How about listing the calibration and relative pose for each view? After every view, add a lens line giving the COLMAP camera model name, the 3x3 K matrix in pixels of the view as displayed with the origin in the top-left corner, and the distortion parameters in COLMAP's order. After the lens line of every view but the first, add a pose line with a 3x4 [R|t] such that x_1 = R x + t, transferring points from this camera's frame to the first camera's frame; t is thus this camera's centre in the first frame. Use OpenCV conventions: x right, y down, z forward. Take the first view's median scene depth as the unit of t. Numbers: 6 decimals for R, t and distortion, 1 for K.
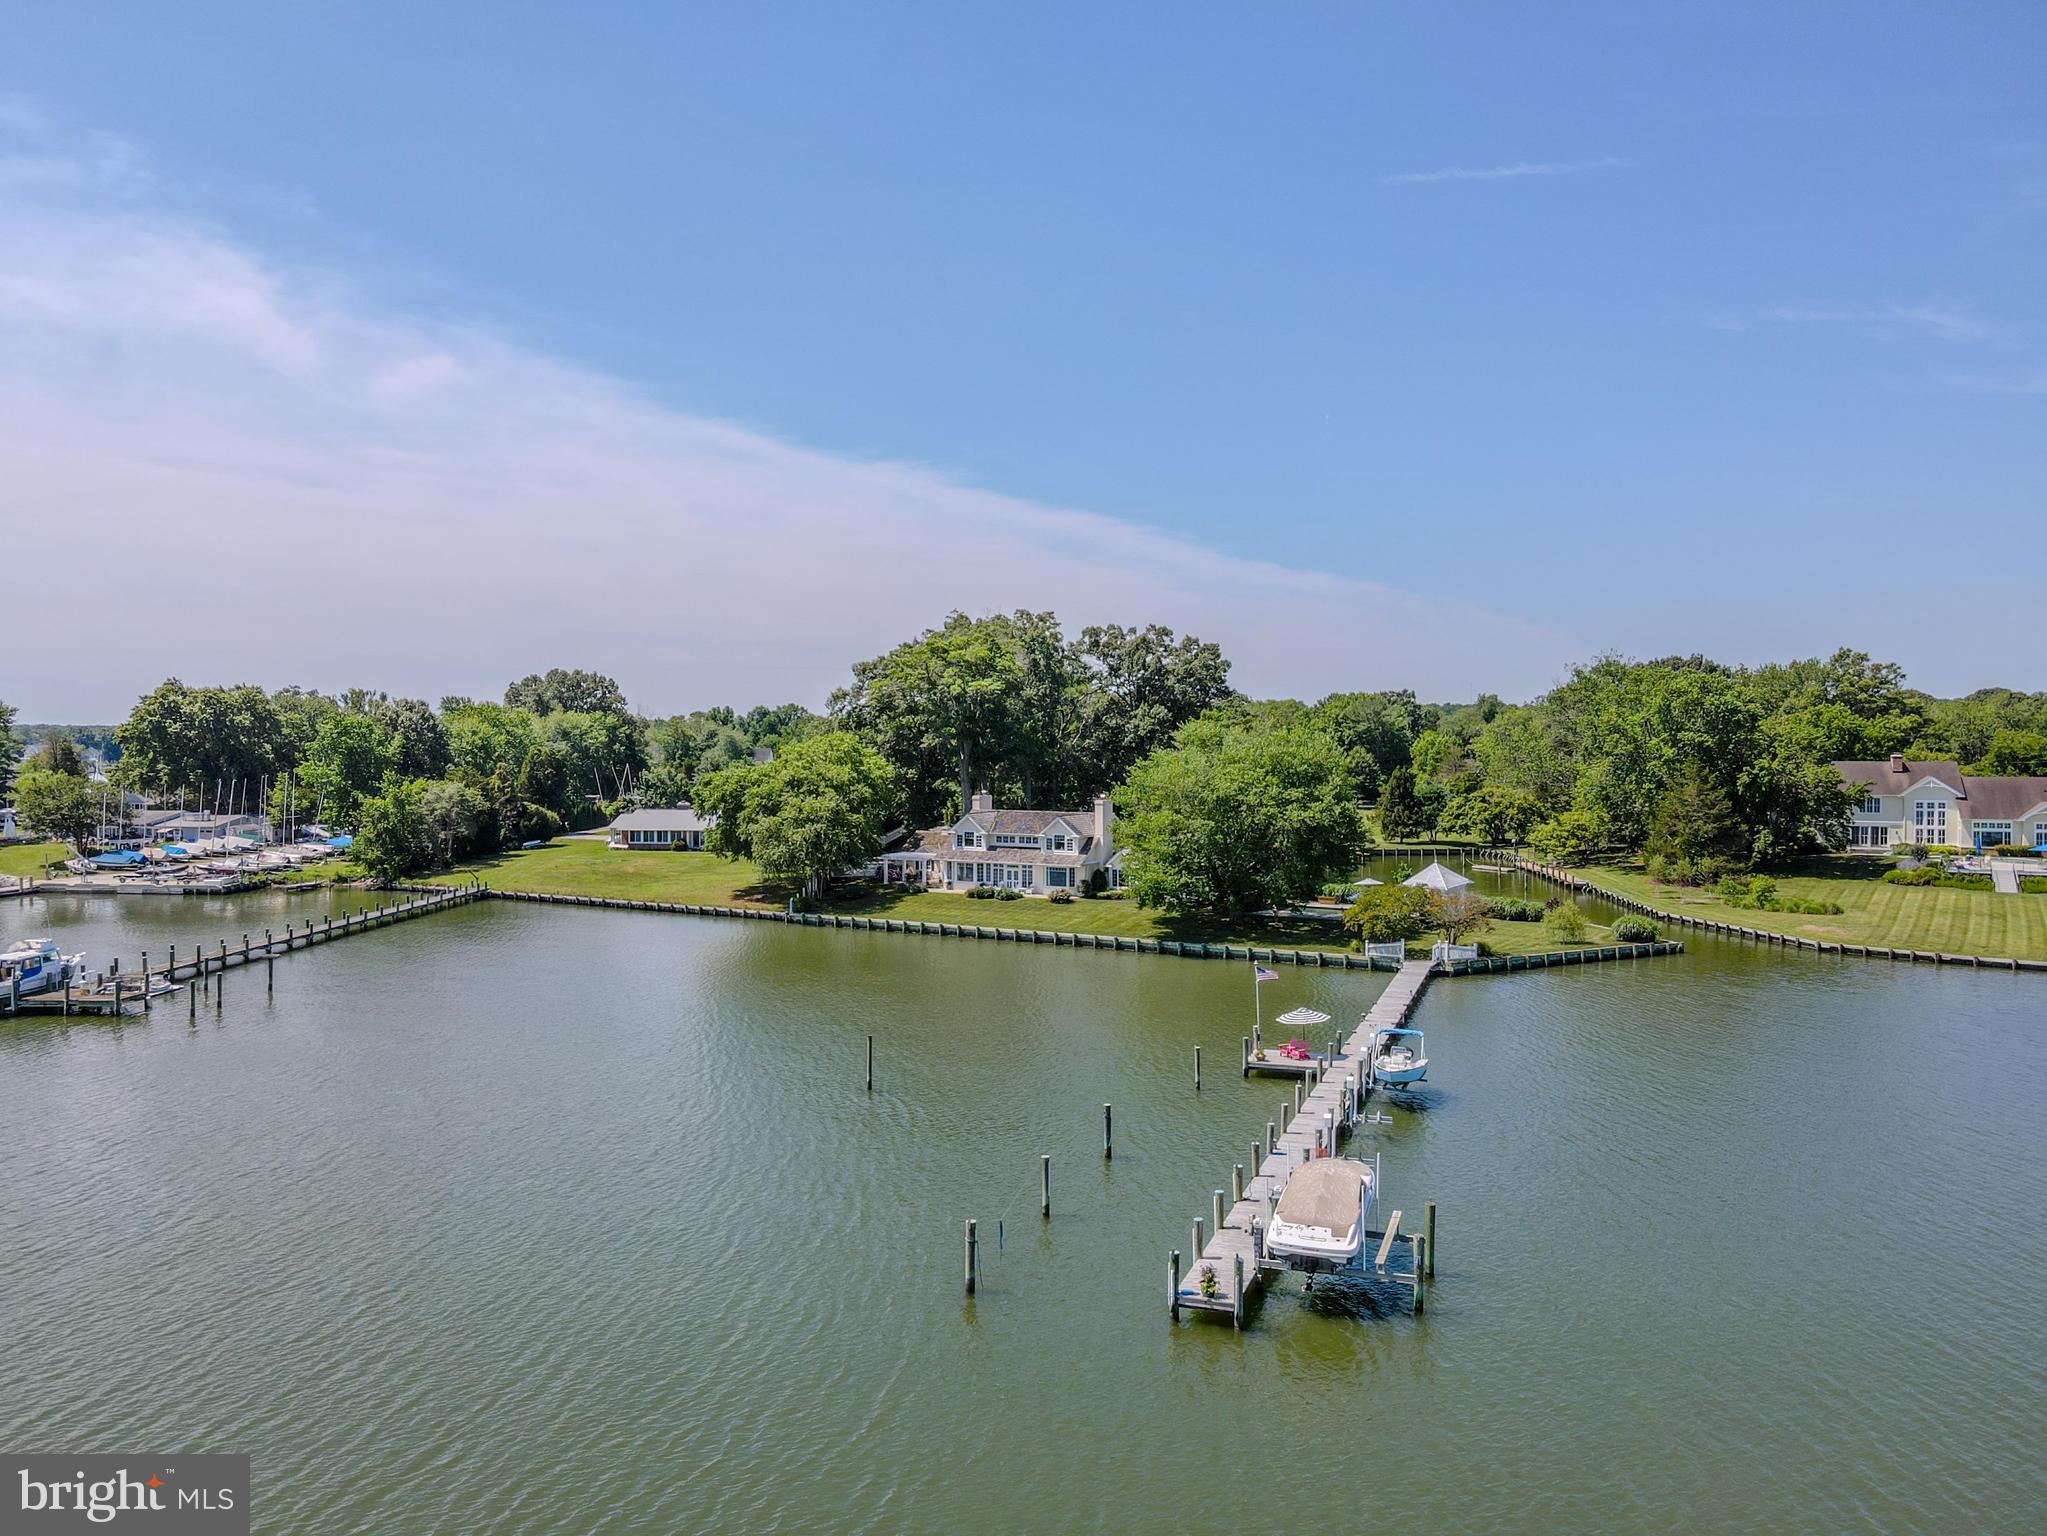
lens RADIAL K [[1505.5, 0, 1023.5], [0, 1505.5, 768.0], [0, 0, 1]] dist [0.002497, 0.004283]
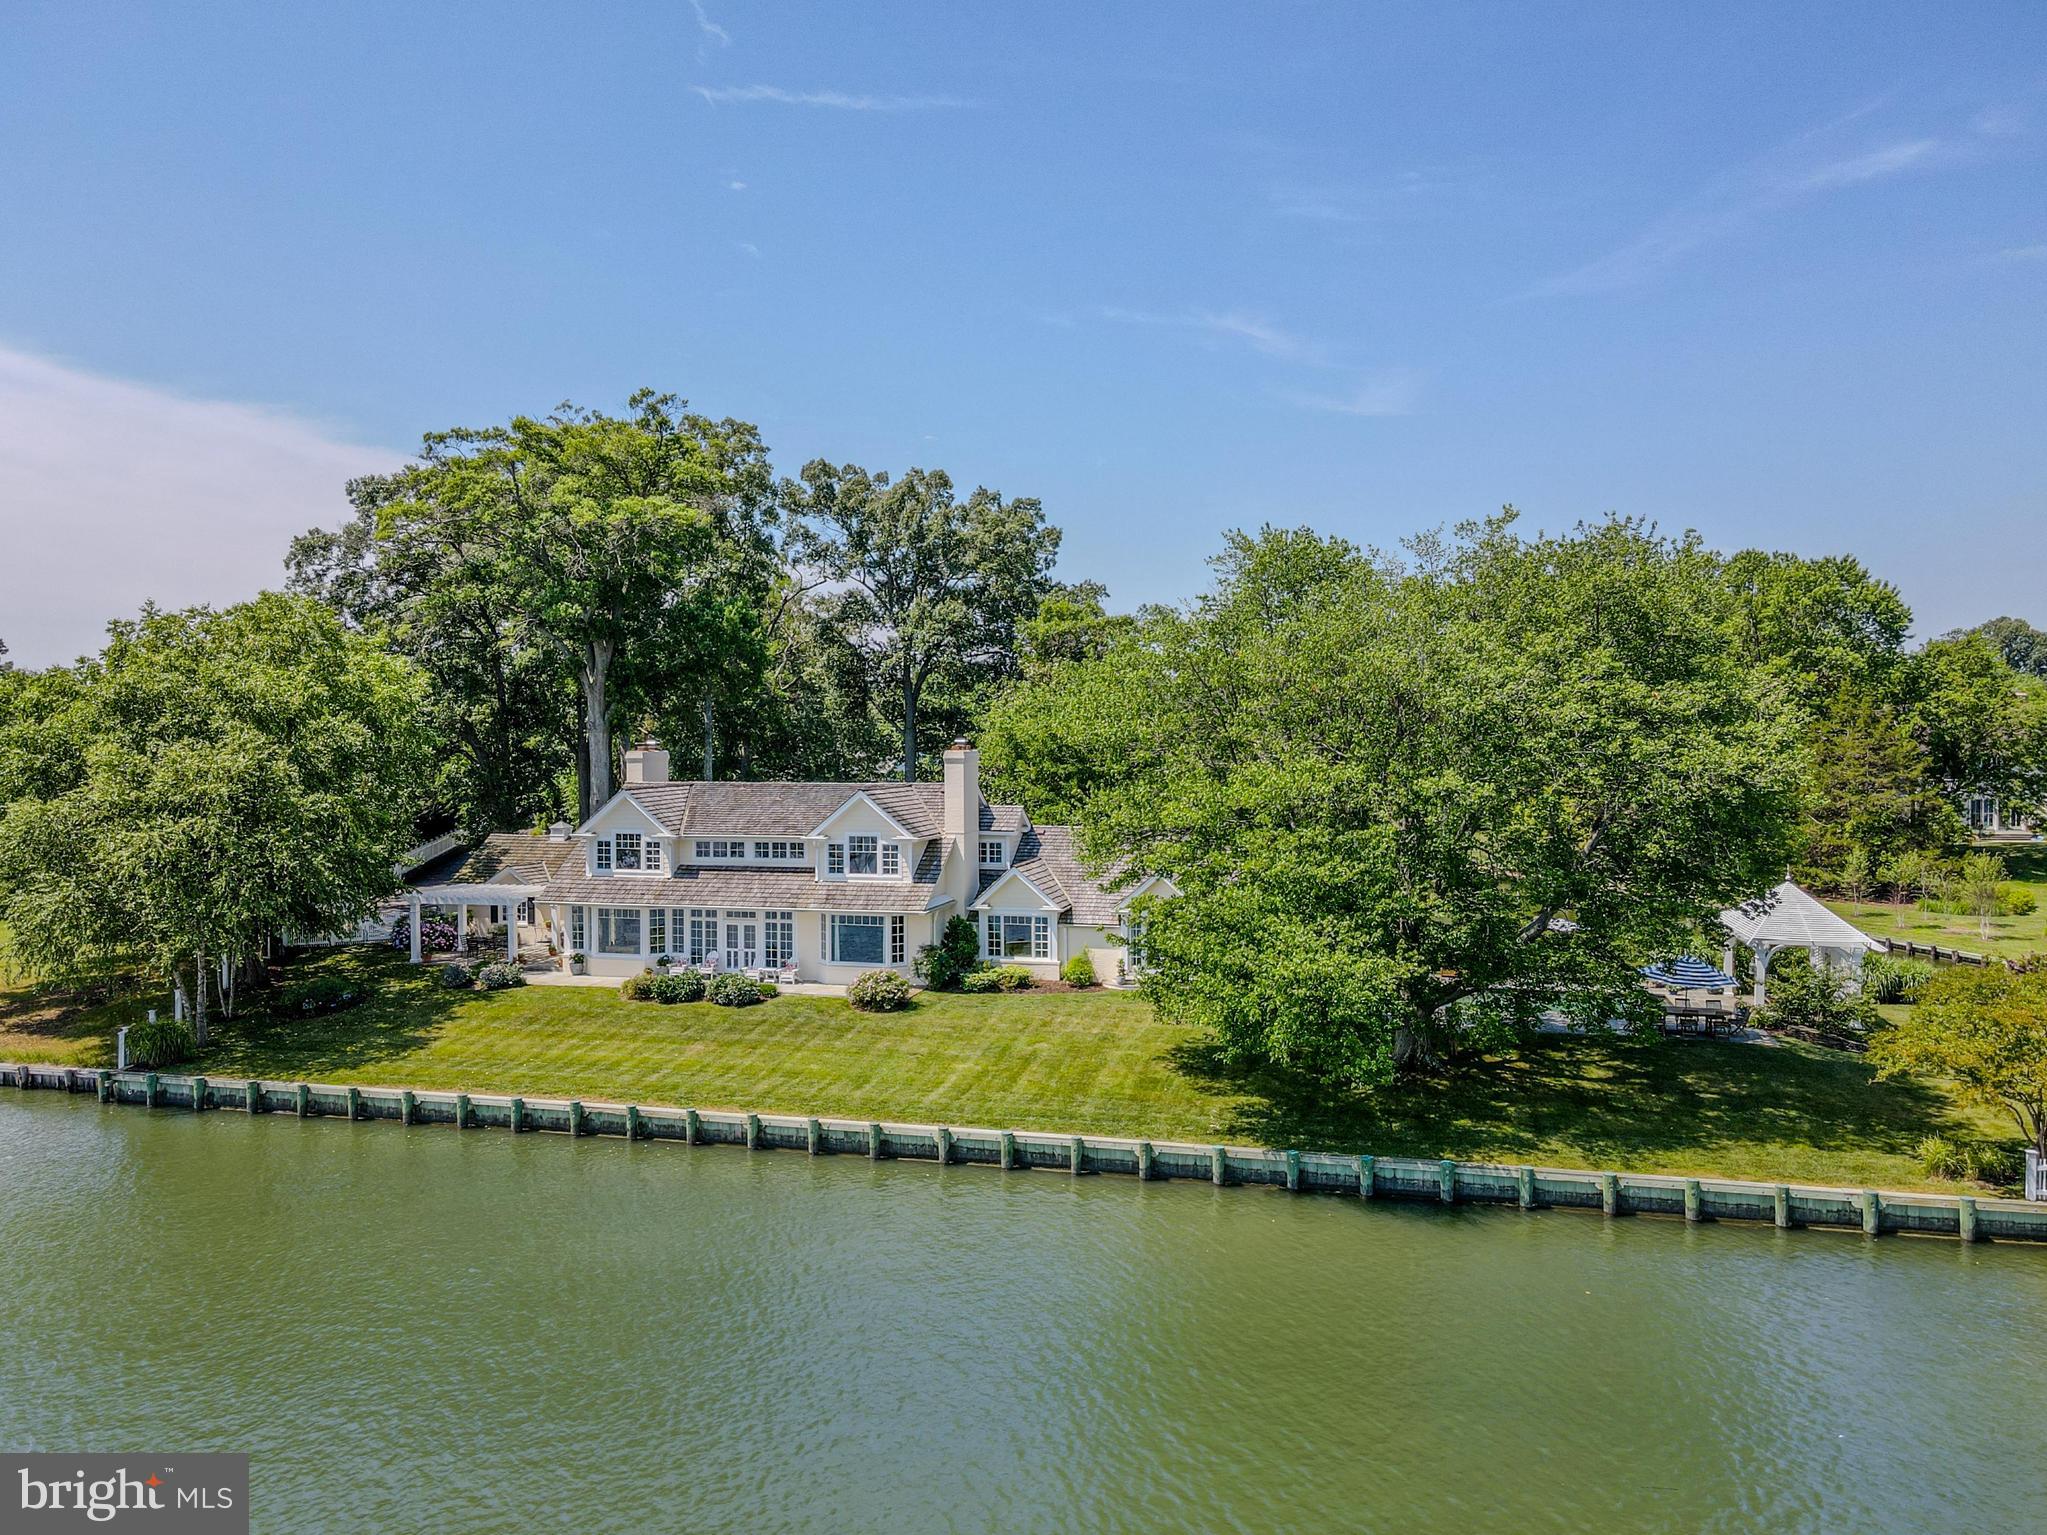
lens RADIAL K [[1505.5, 0, 1023.5], [0, 1505.5, 767.5], [0, 0, 1]] dist [0.002497, 0.004283]
pose [[0.962271, -0.006863, 0.272007, -0.044403], [0.007318, 0.999973, -0.000657, 0.025745], [-0.271996, 0.002623, 0.962295, 0.580391]]
